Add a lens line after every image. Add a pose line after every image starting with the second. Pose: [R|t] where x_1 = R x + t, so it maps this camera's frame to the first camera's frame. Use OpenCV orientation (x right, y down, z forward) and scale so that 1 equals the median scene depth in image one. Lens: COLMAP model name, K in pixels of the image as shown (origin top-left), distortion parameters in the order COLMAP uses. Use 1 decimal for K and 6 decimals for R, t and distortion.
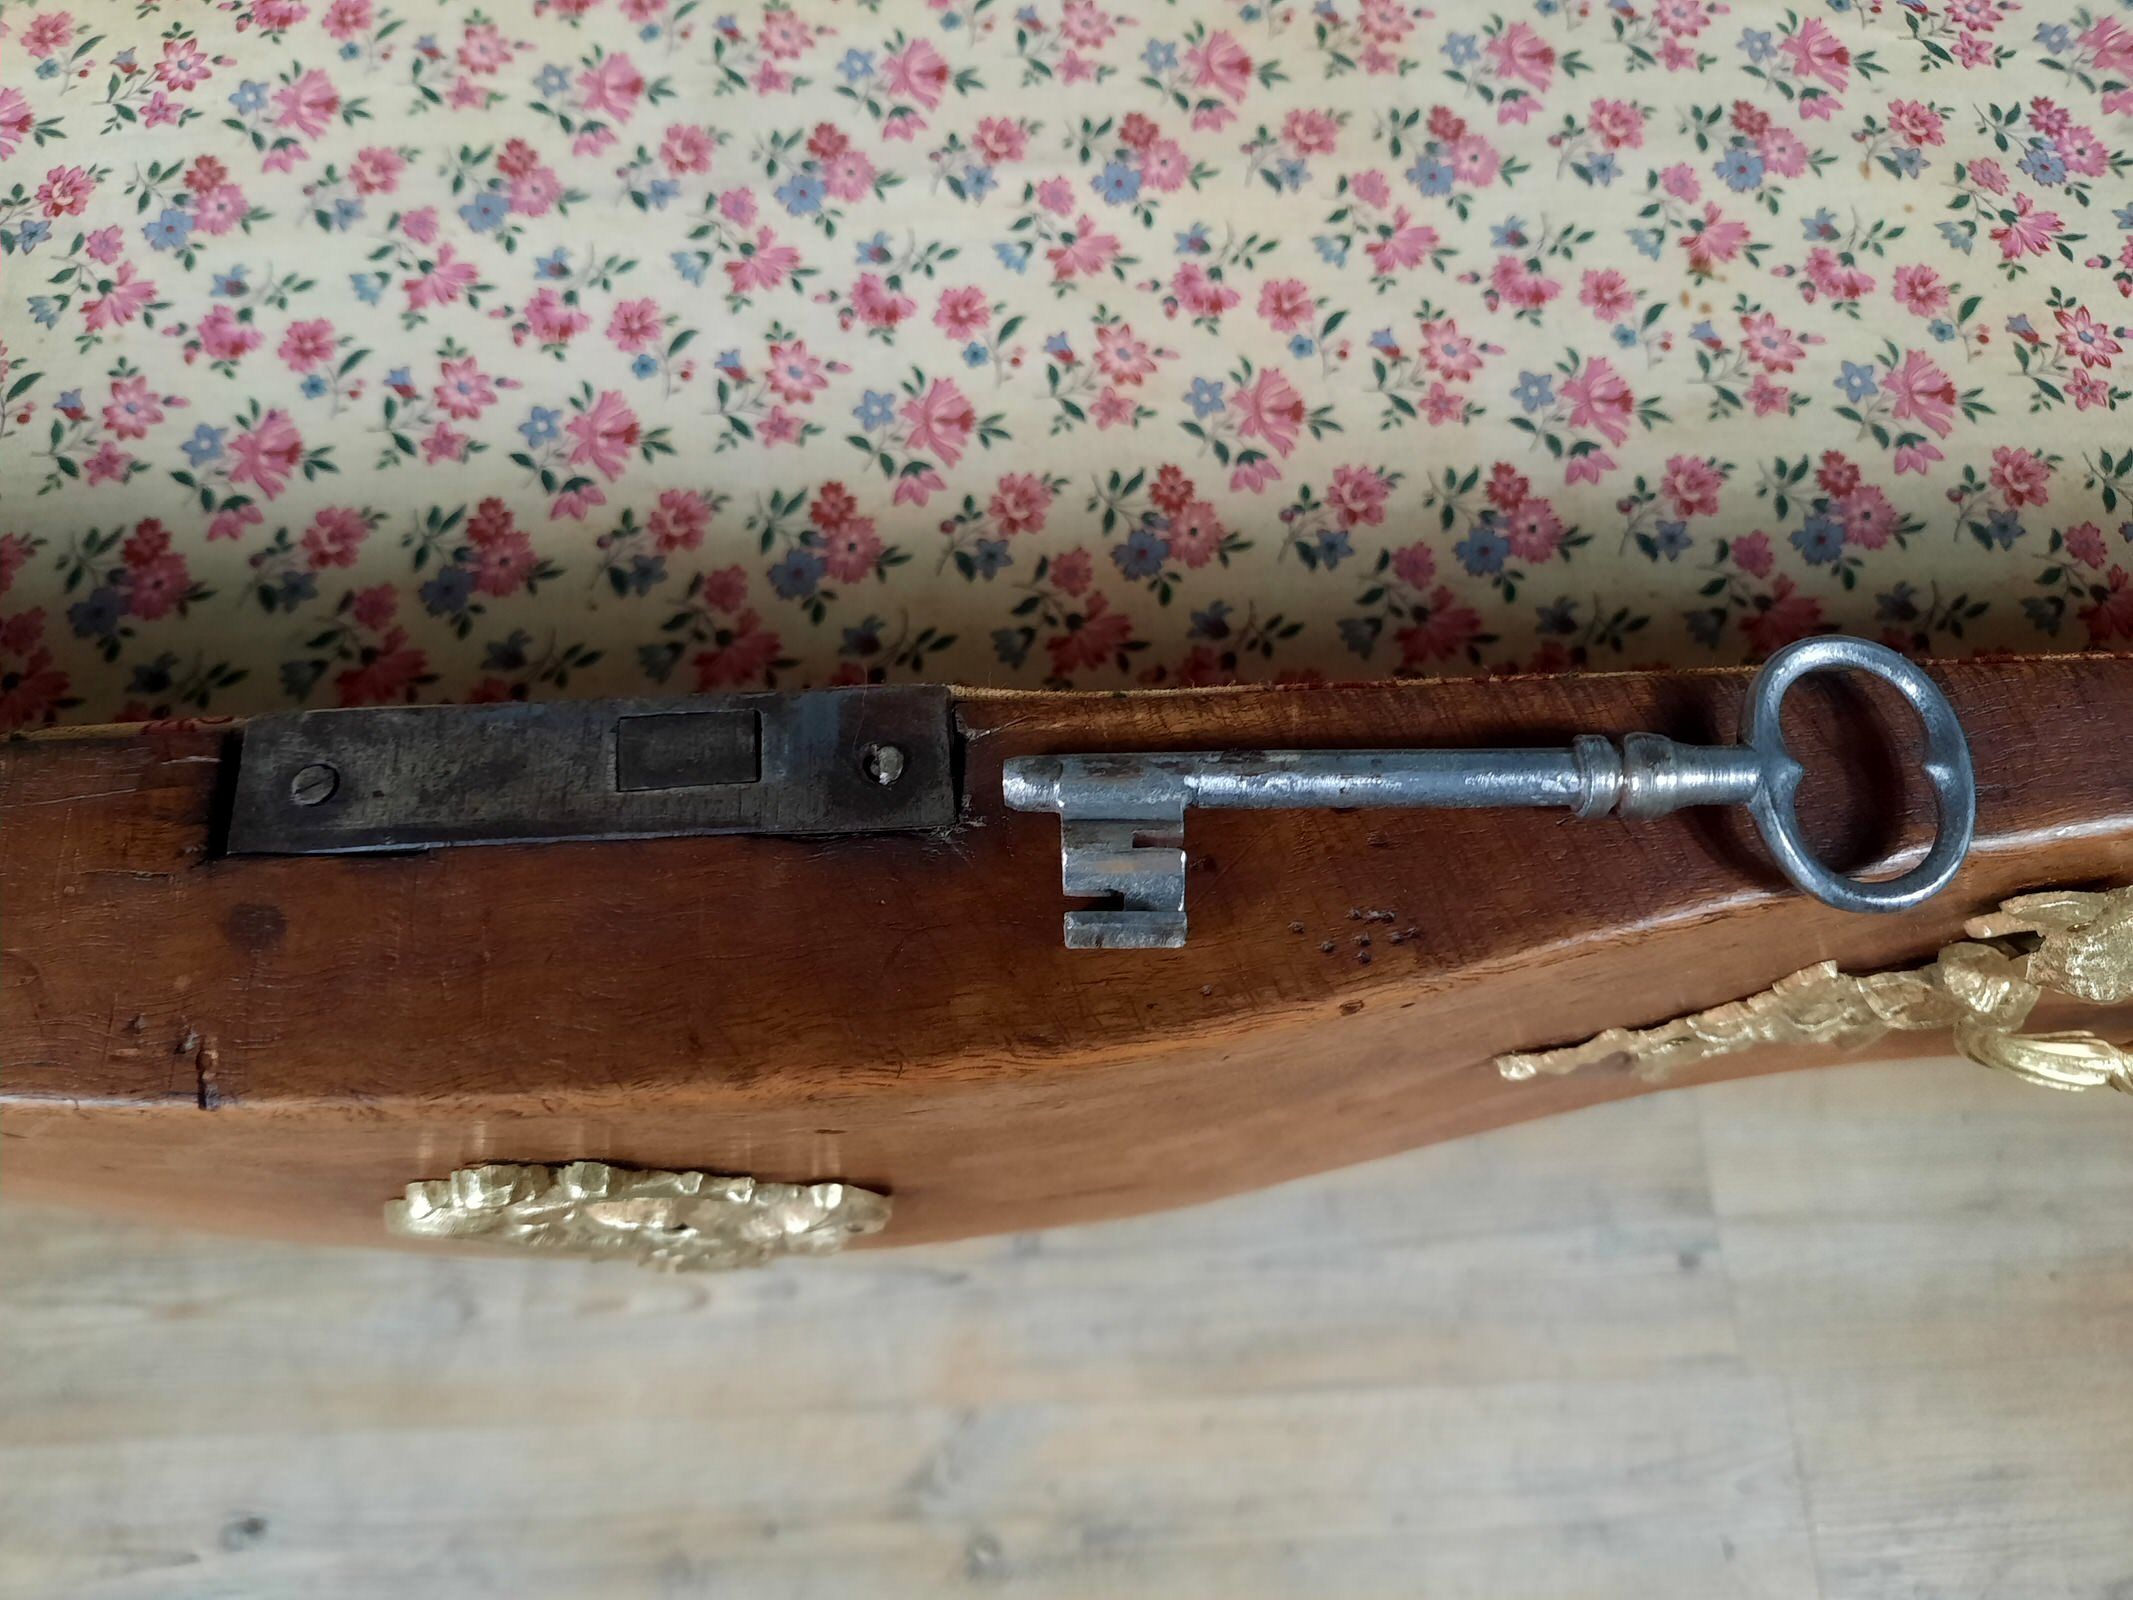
lens RADIAL K [[1544.6, 0, 1066.5], [0, 1544.6, 800.0], [0, 0, 1]] dist [0.003018, -0.030077]
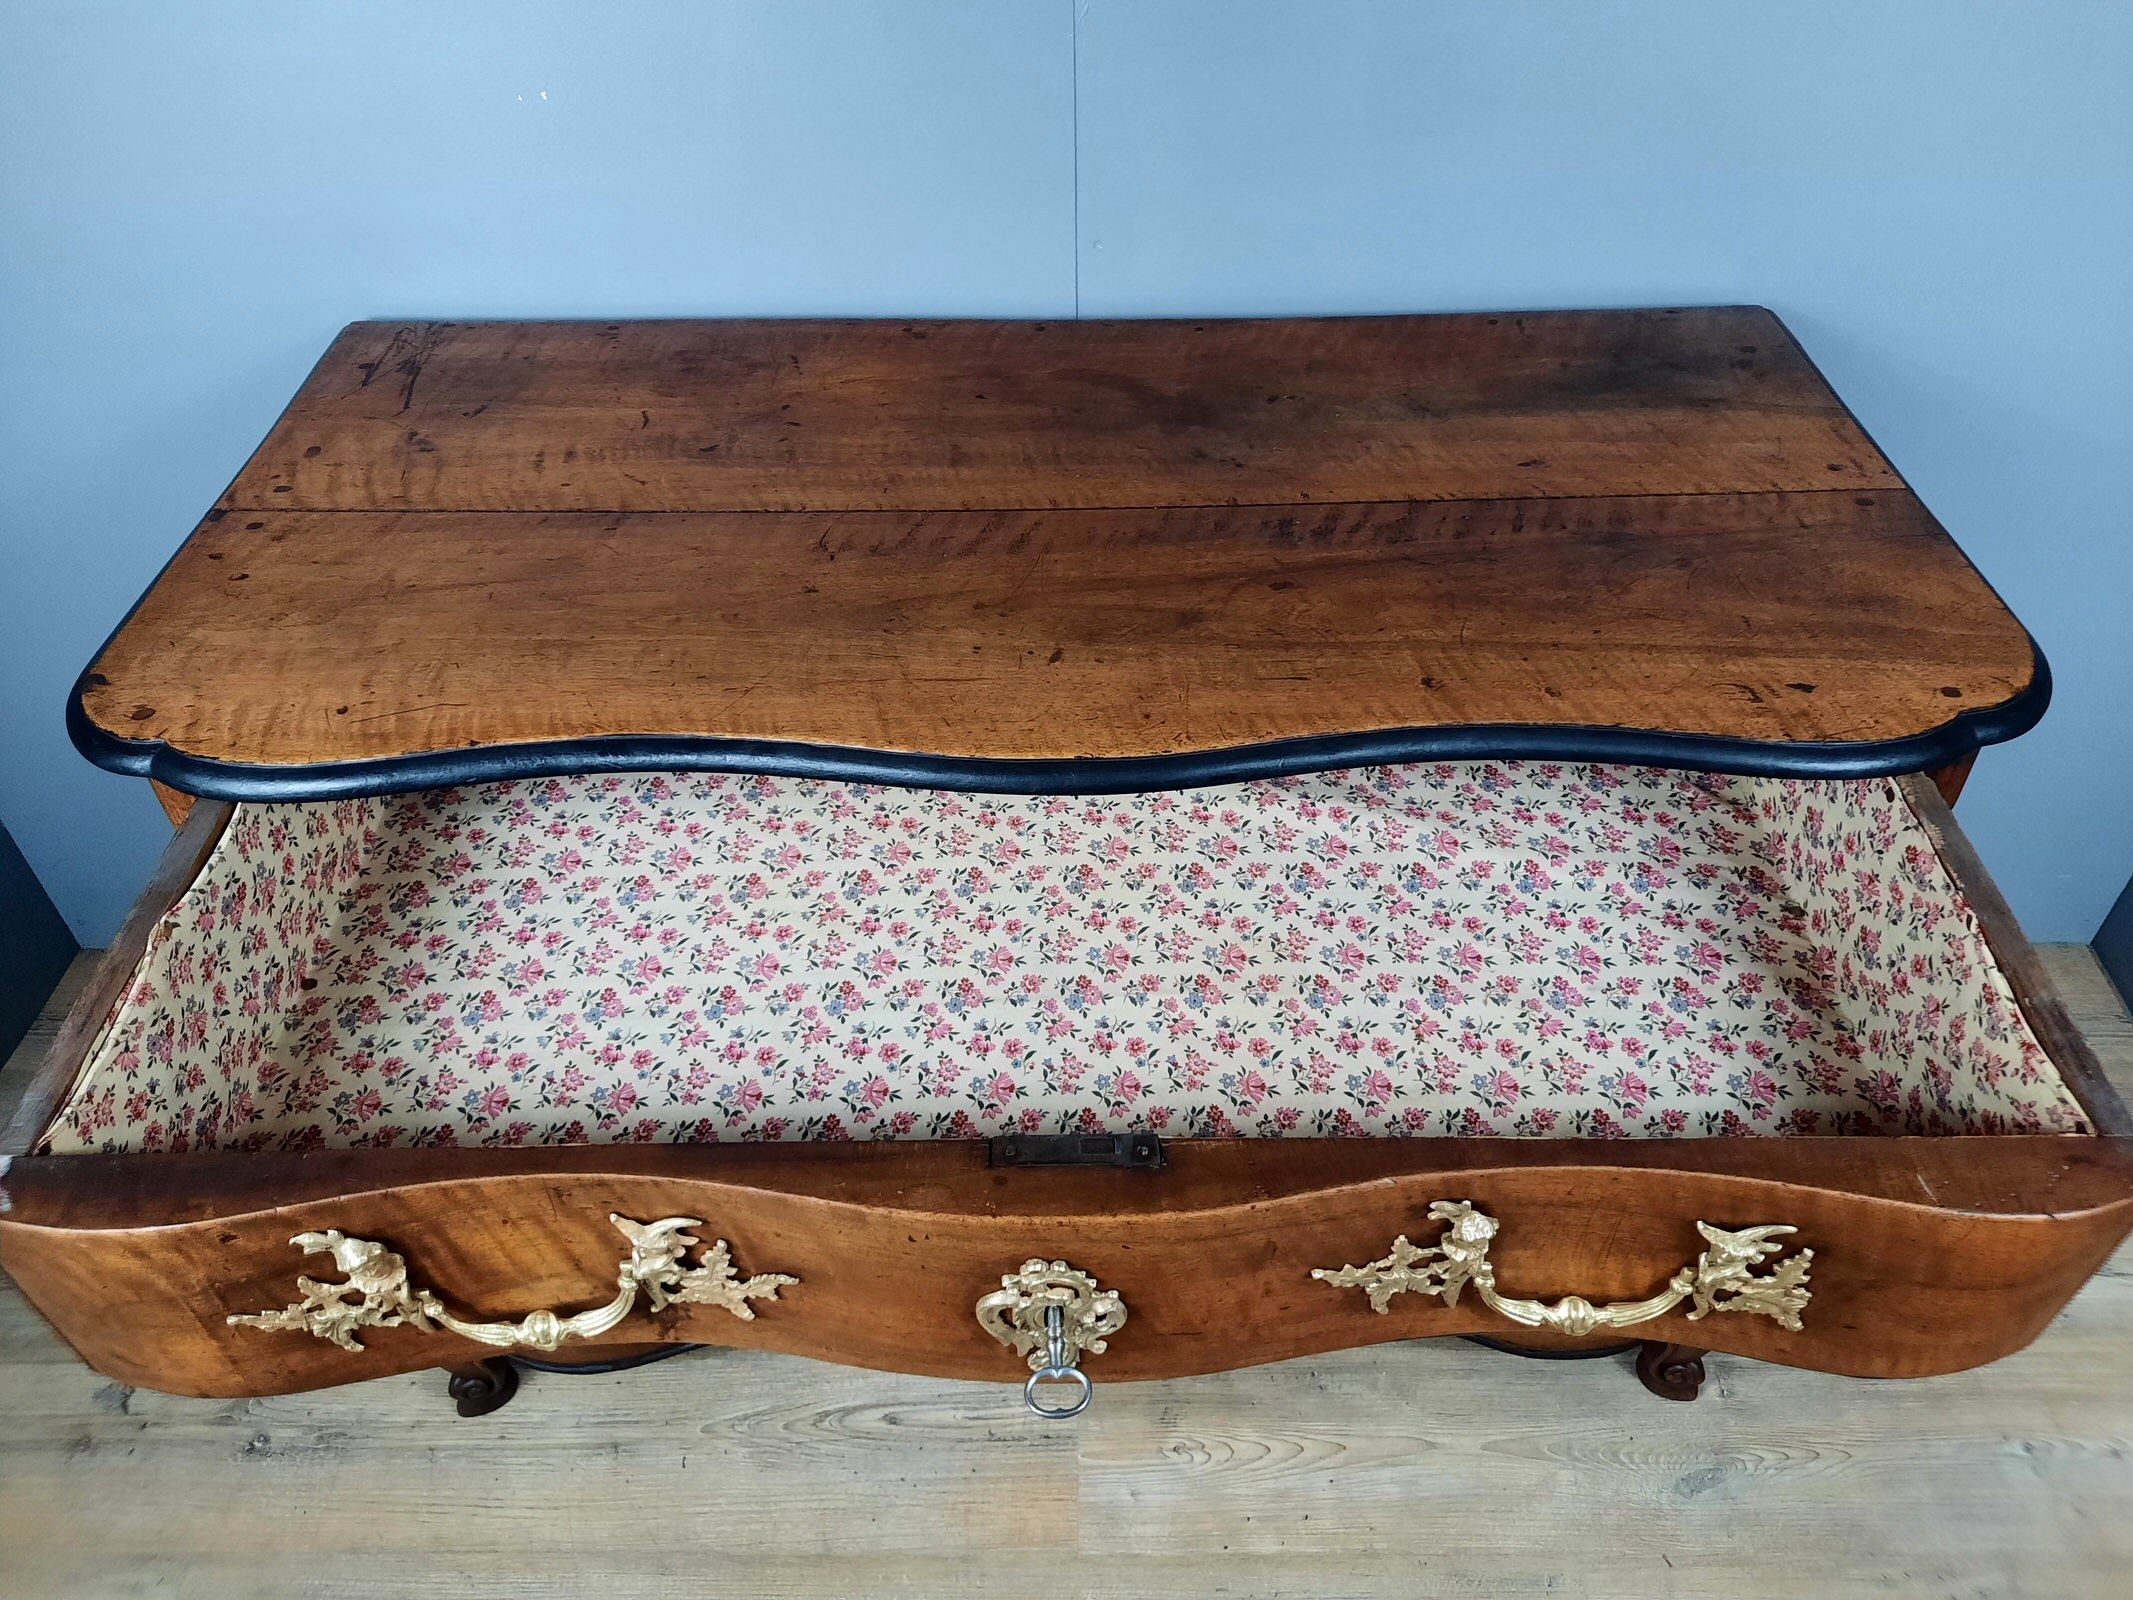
lens RADIAL K [[1561.7, 0, 1066.5], [0, 1561.7, 800.0], [0, 0, 1]] dist [0.049619, -0.077308]
pose [[0.998733, 0.018322, -0.046866, -0.066976], [-0.037008, 0.898513, -0.437383, 0.472655], [0.034095, 0.438564, 0.898053, -1.571849]]
